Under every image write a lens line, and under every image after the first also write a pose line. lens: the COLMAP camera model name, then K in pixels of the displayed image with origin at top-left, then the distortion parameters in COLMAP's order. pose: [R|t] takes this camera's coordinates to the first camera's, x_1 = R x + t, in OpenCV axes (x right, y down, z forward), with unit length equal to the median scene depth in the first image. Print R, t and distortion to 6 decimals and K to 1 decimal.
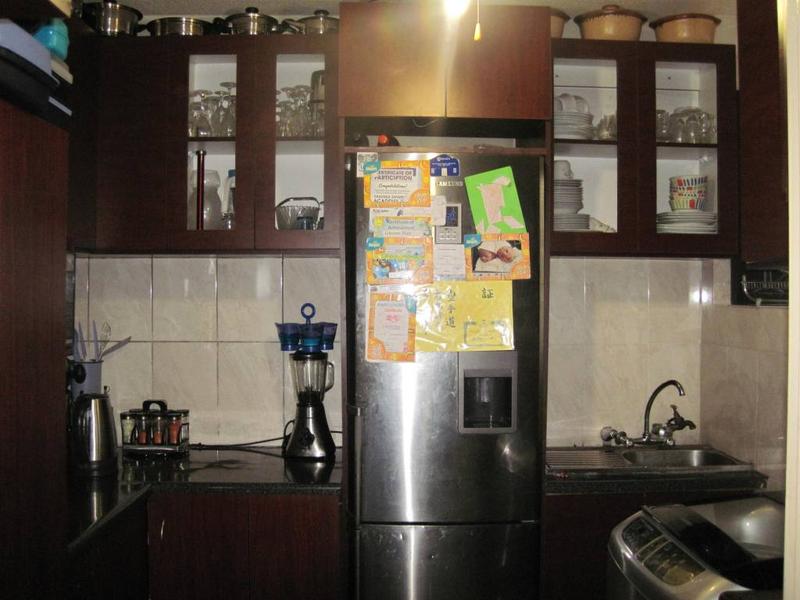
lens RADIAL K [[832.6, 0, 400.0], [0, 832.6, 300.0], [0, 0, 1]] dist [-0.197554, 0.193269]
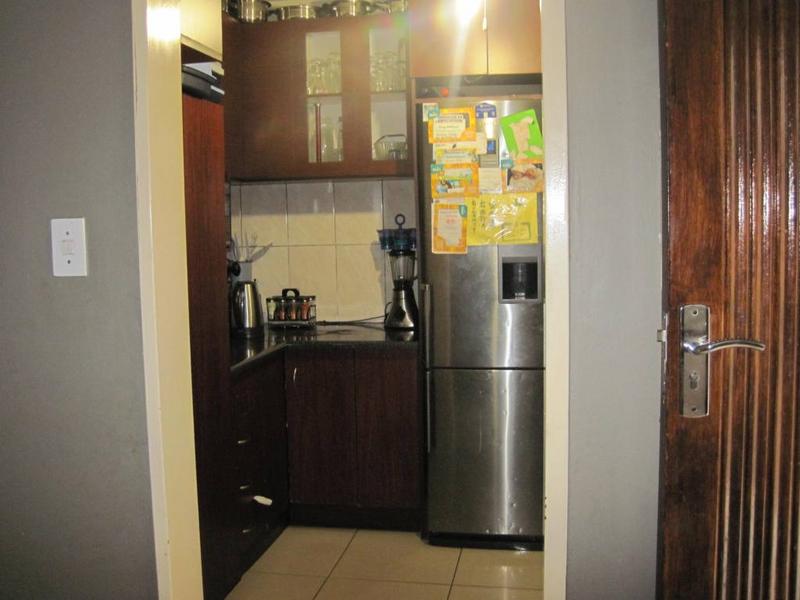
lens RADIAL K [[832.6, 0, 400.0], [0, 832.6, 300.0], [0, 0, 1]] dist [-0.197554, 0.193269]
pose [[0.983514, -0.005343, -0.180751, 0.136757], [0.022363, 0.995484, 0.092256, 0.019227], [0.179441, -0.094777, 0.979193, -0.343134]]
